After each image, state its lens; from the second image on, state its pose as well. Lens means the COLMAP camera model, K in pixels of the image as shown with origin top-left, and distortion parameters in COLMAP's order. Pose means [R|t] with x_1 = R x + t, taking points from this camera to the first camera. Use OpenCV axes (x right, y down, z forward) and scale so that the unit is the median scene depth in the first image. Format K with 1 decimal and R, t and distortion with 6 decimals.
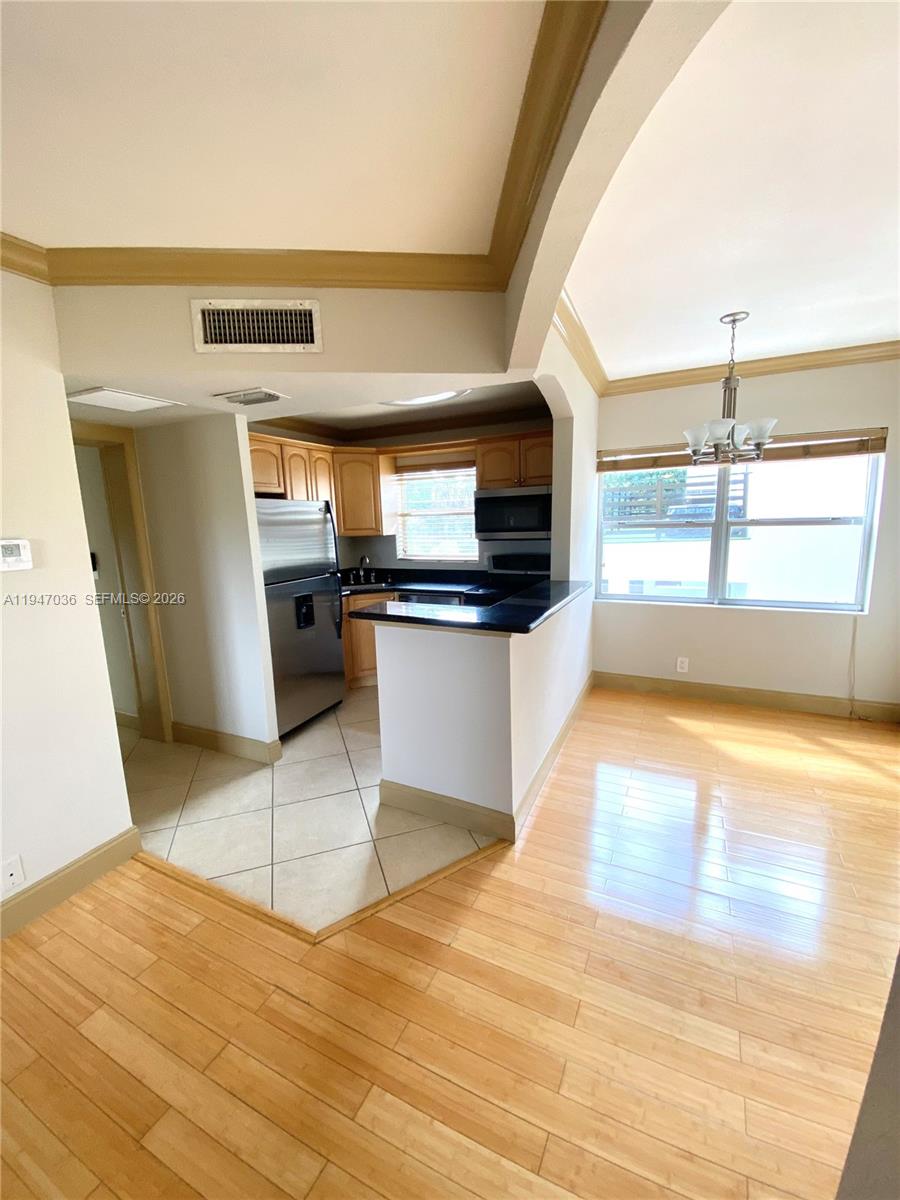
lens RADIAL K [[489.6, 0, 450.0], [0, 489.6, 600.0], [0, 0, 1]] dist [-0.039513, -0.000336]
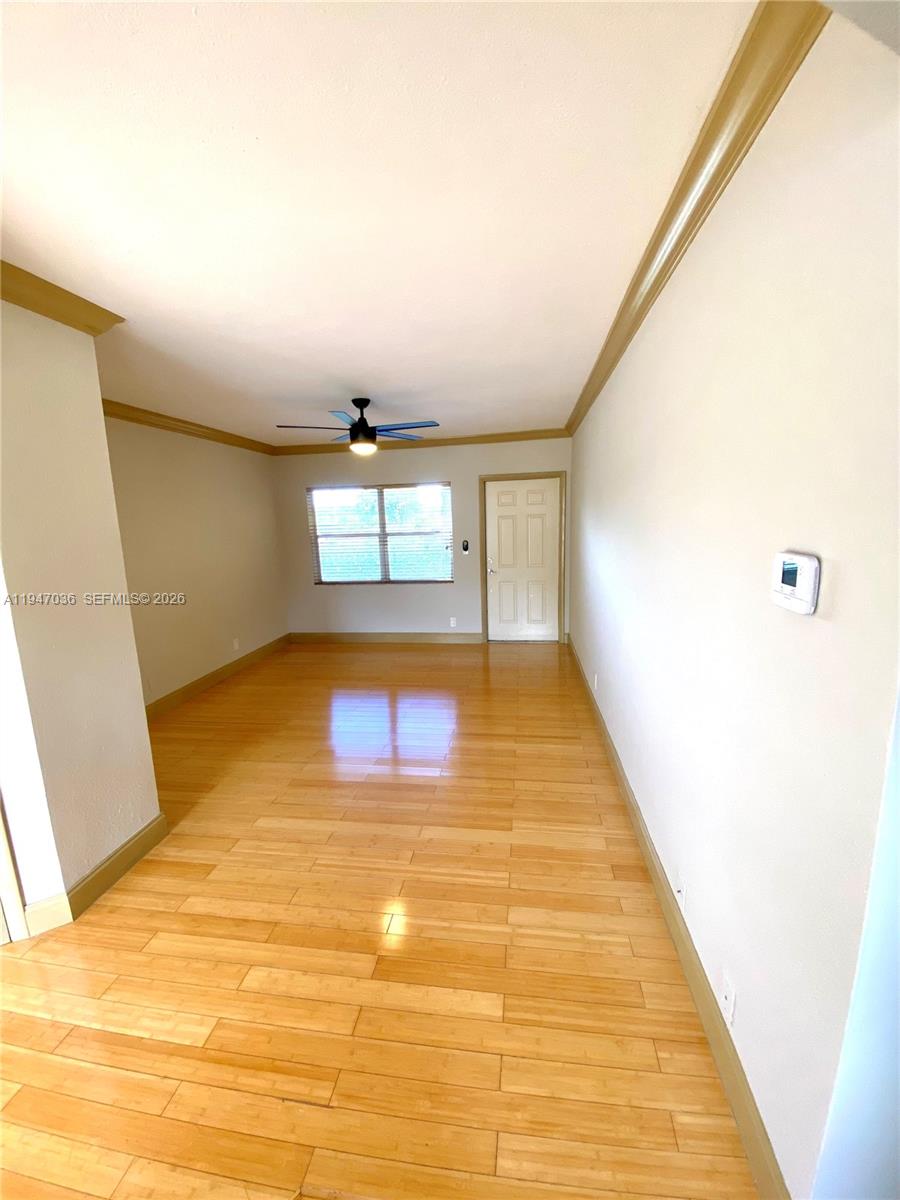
lens RADIAL K [[489.6, 0, 450.0], [0, 489.6, 600.0], [0, 0, 1]] dist [-0.039513, -0.000336]
pose [[-0.949955, 0.110823, -0.292066, -0.440822], [0.006068, 0.941325, 0.337446, -0.298218], [0.312326, 0.318786, -0.894890, 1.559374]]
